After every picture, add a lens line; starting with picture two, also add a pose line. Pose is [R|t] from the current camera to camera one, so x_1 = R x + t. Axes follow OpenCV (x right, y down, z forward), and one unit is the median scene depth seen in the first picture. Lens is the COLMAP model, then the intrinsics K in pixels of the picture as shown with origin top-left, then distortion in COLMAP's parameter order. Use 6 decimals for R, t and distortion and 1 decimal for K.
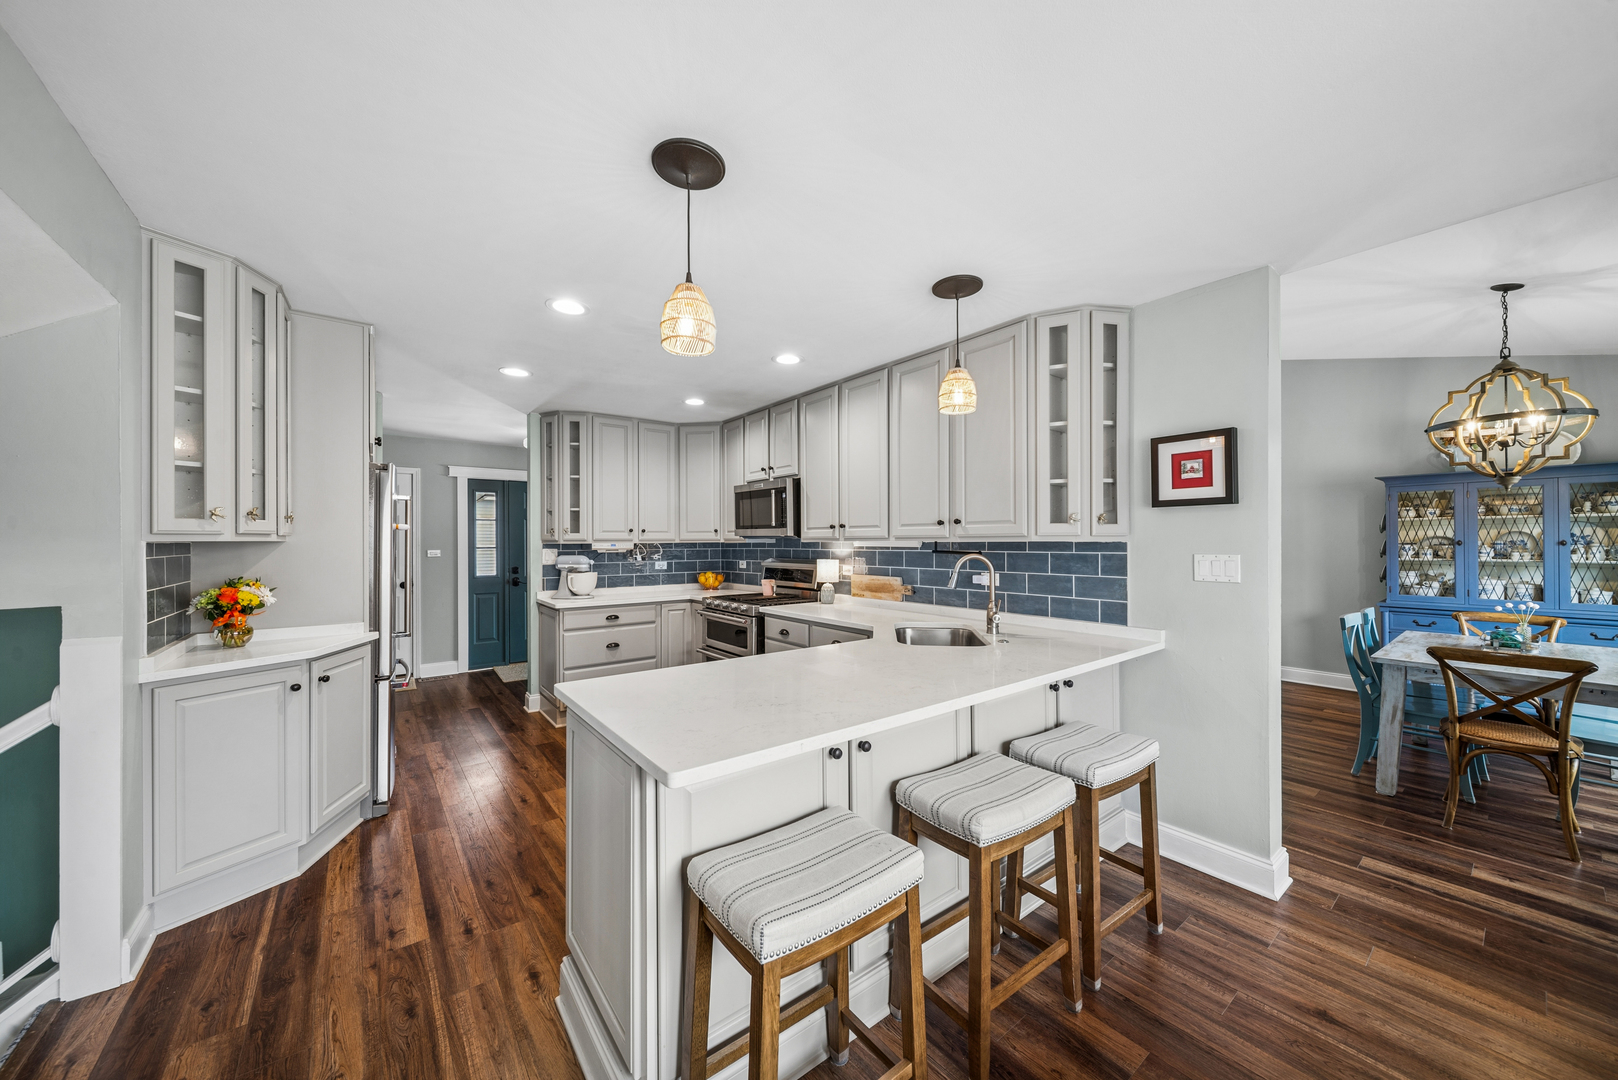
lens RADIAL K [[570.7, 0, 809.0], [0, 570.7, 540.0], [0, 0, 1]] dist [-0.002276, -0.000620]
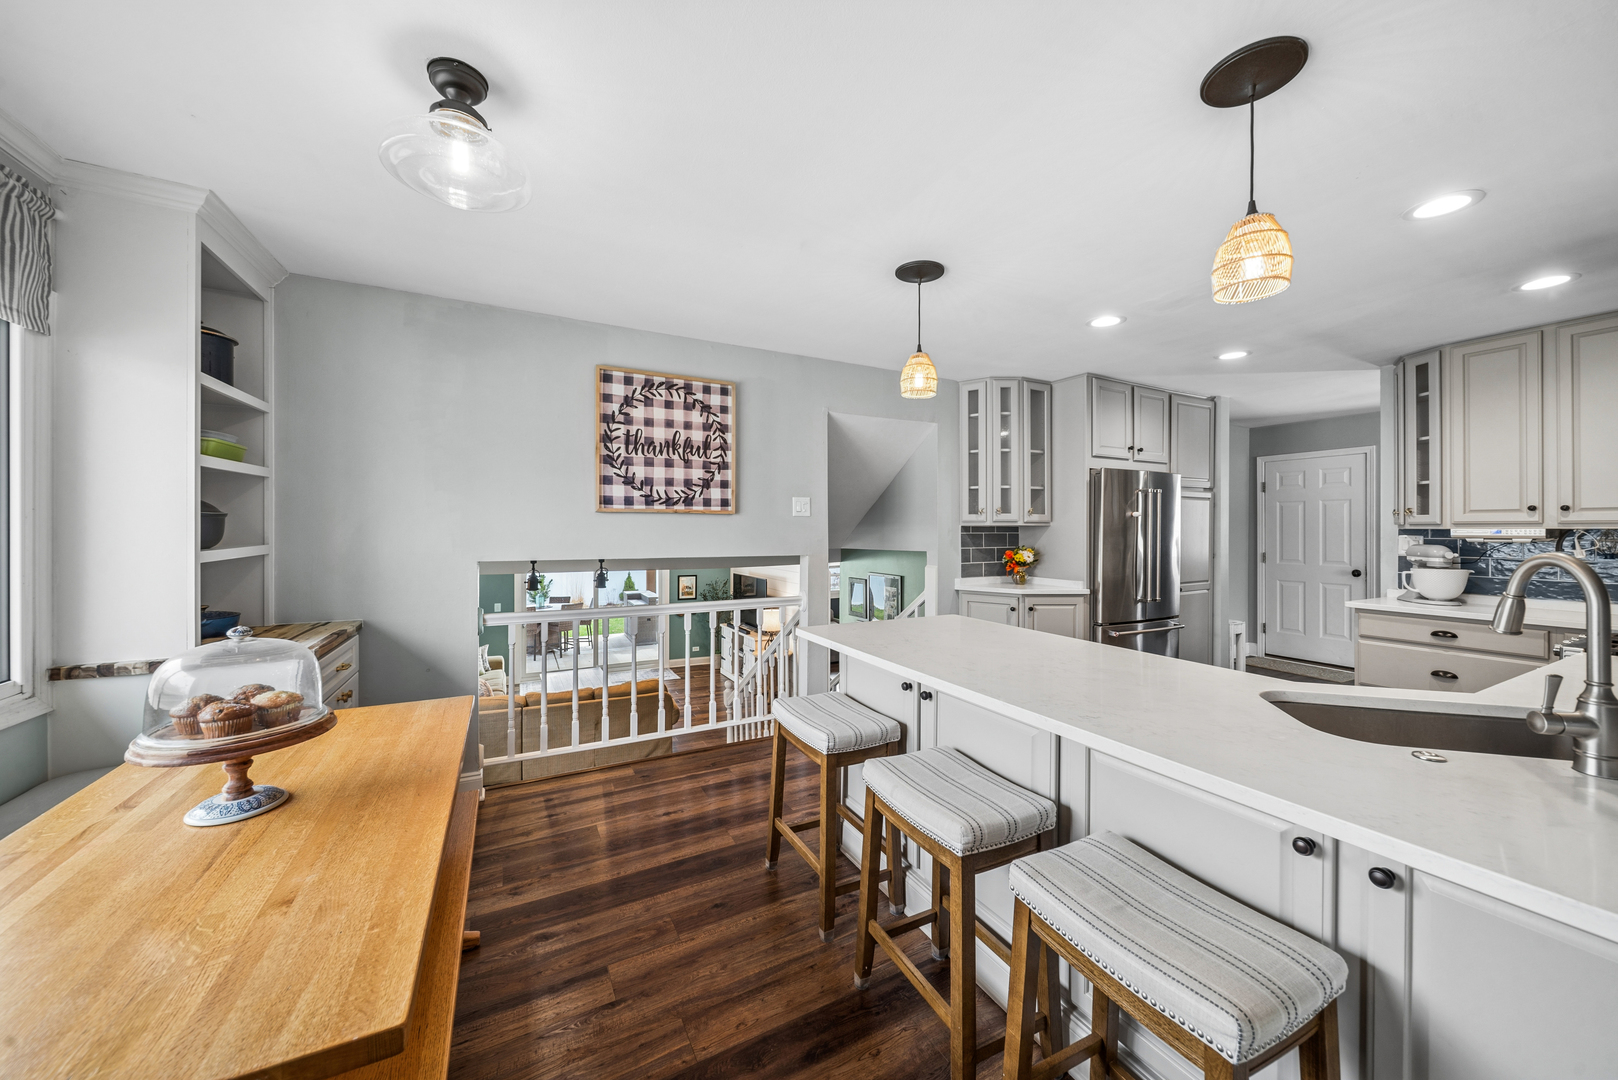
lens RADIAL K [[577.2, 0, 806.7], [0, 577.2, 534.5], [0, 0, 1]] dist [-0.001622, -0.000277]
pose [[-0.170600, 0.012388, -0.985262, 0.741787], [0.000371, 0.999922, 0.012508, 0.006091], [0.985340, 0.001769, -0.170591, 0.535981]]
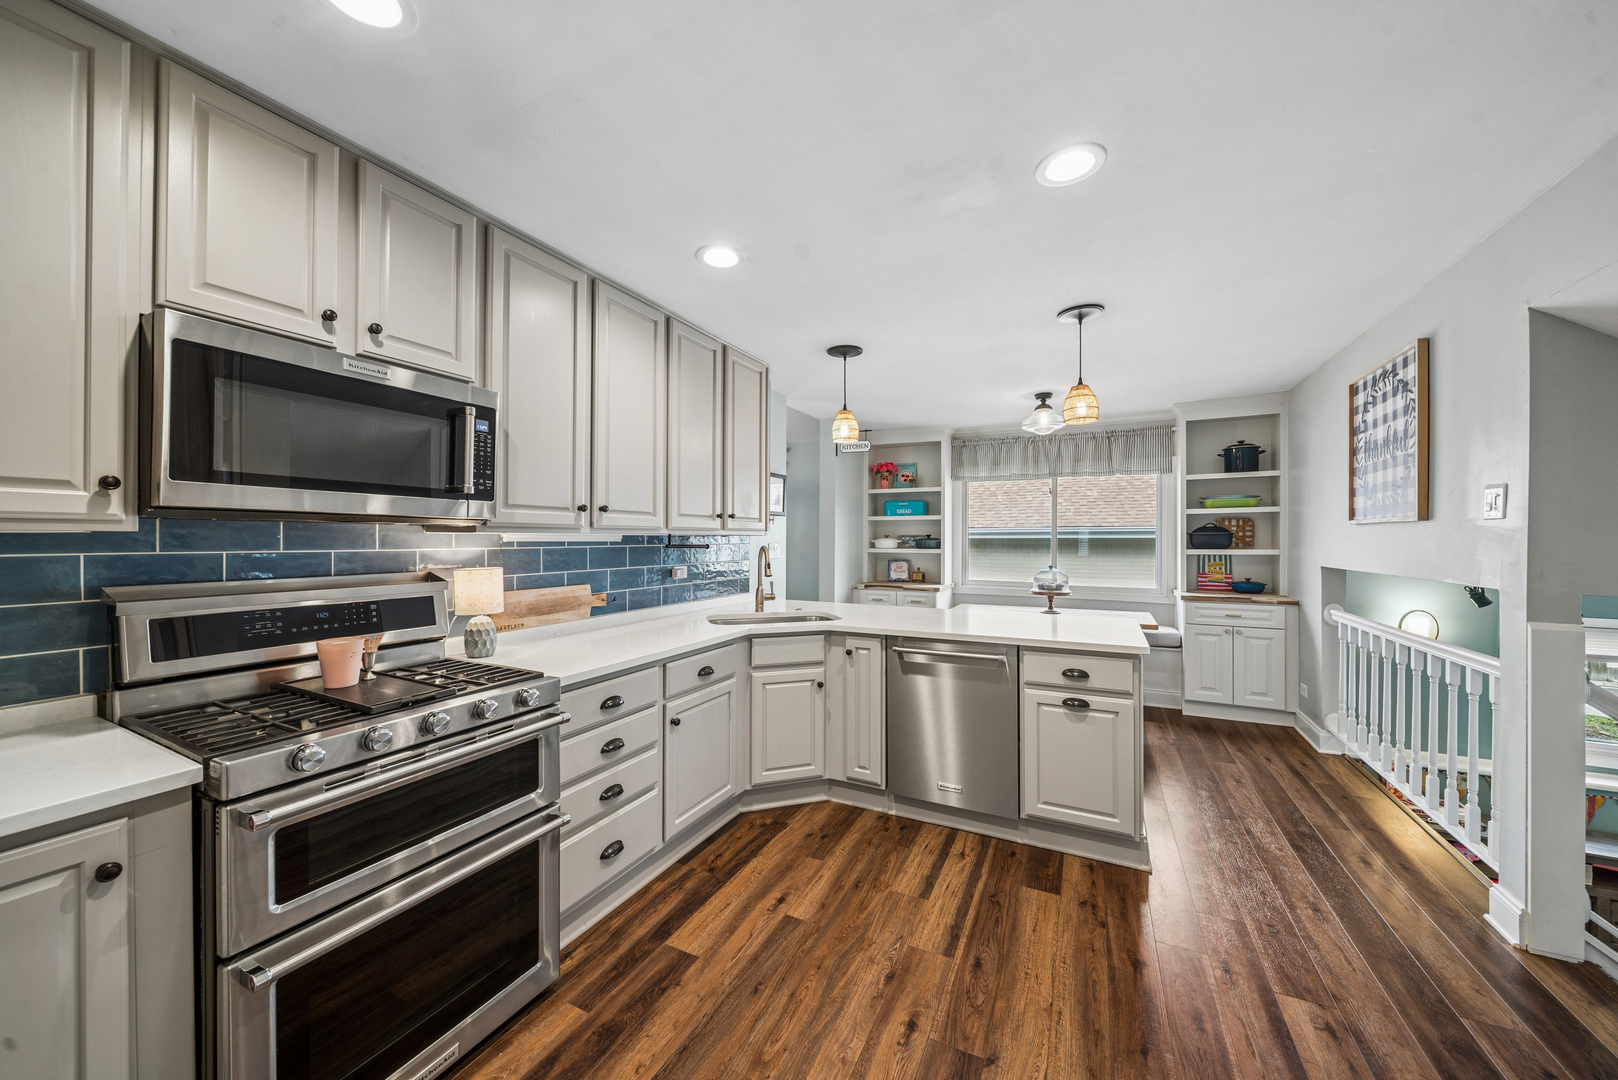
lens RADIAL K [[570.7, 0, 809.0], [0, 570.7, 540.0], [0, 0, 1]] dist [-0.002276, -0.000620]
pose [[-0.433180, -0.001735, 0.901306, -0.771342], [-0.004665, 0.999989, -0.000317, 0.011706], [-0.901295, -0.004342, -0.433184, 1.365003]]
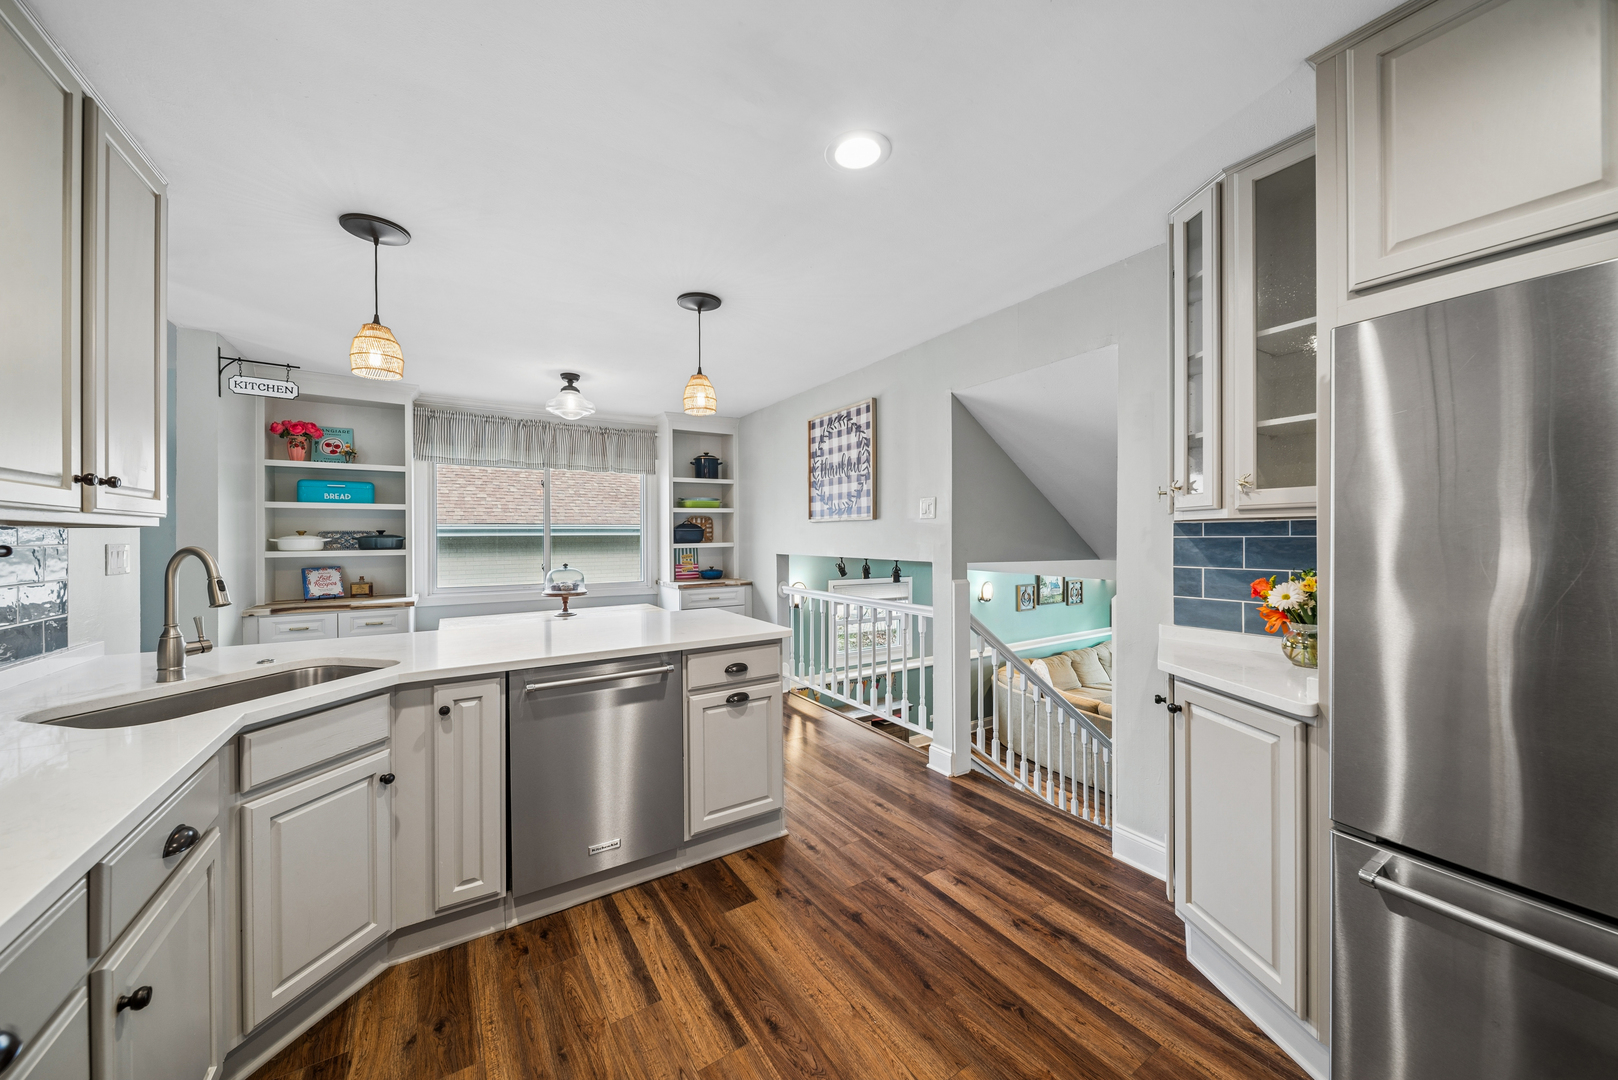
lens RADIAL K [[567.6, 0, 802.2], [0, 567.6, 536.7], [0, 0, 1]] dist [-0.001947, -0.000237]
pose [[-0.994966, 0.007854, 0.099910, -0.372795], [0.007548, 0.999966, -0.003438, 0.019674], [-0.099933, -0.002666, -0.994991, 1.452213]]
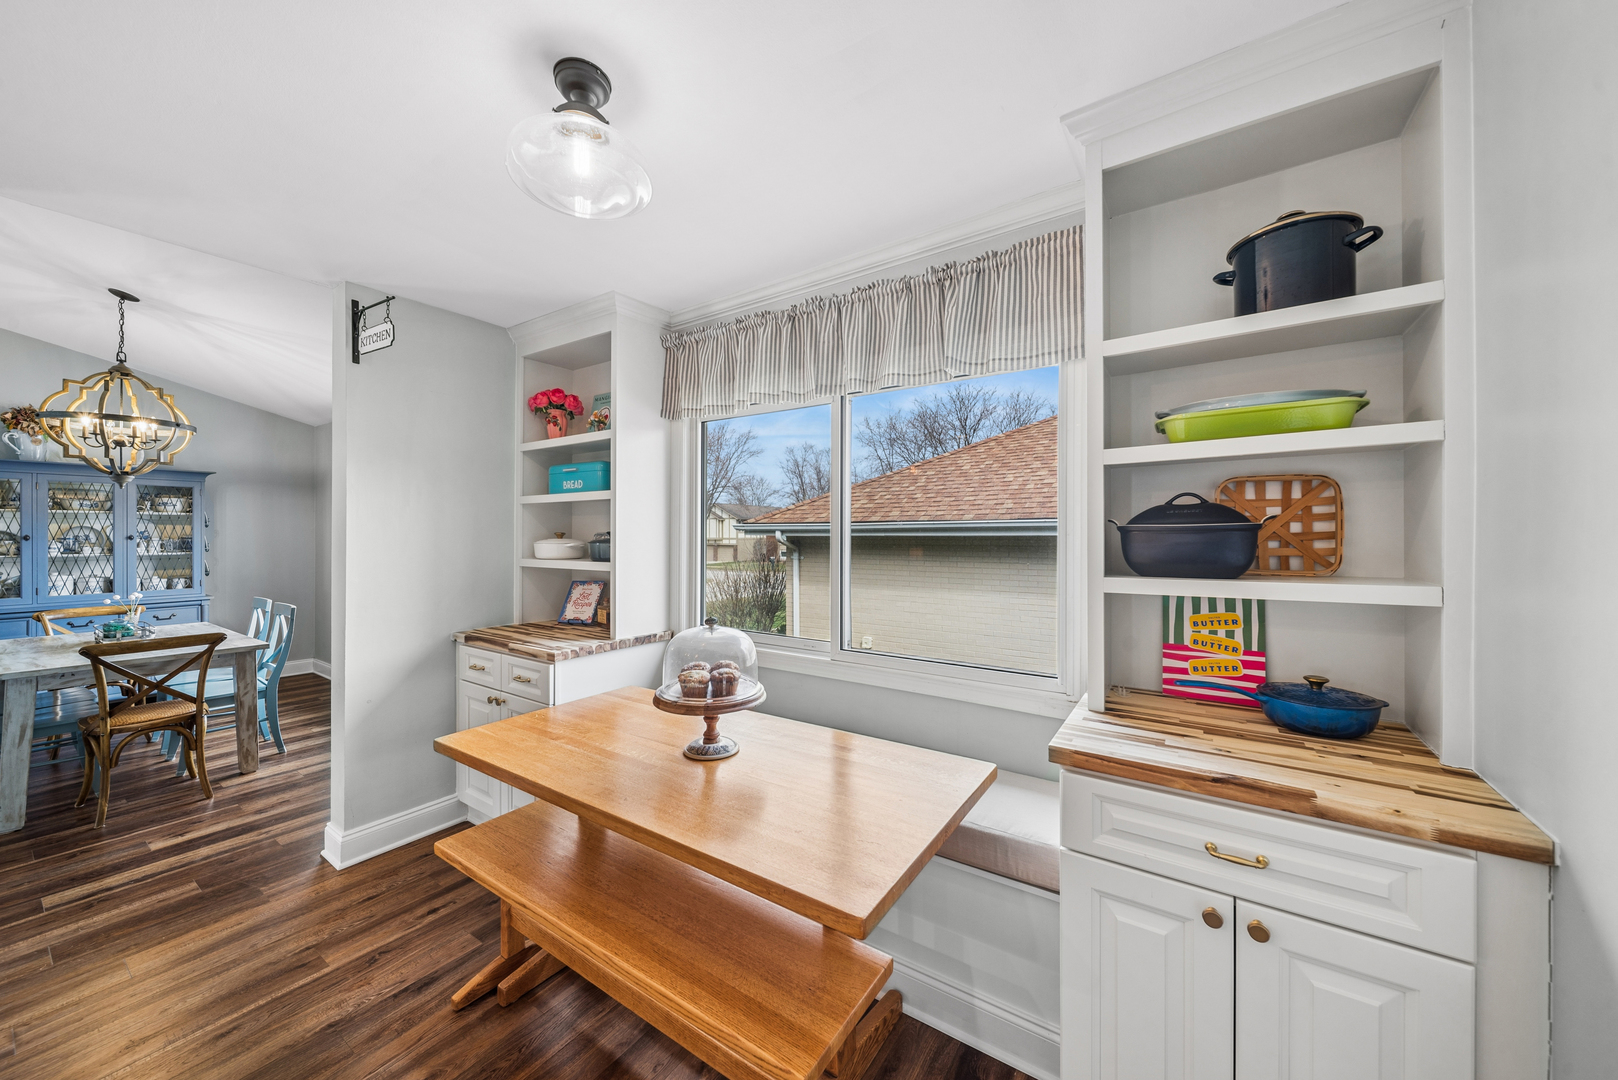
lens RADIAL K [[577.2, 0, 806.7], [0, 577.2, 534.5], [0, 0, 1]] dist [-0.001622, -0.000277]
pose [[-0.317054, 0.002353, 0.948405, -0.195007], [-0.003848, 0.999986, -0.003767, -0.002312], [-0.948400, -0.004844, -0.317040, 0.141341]]
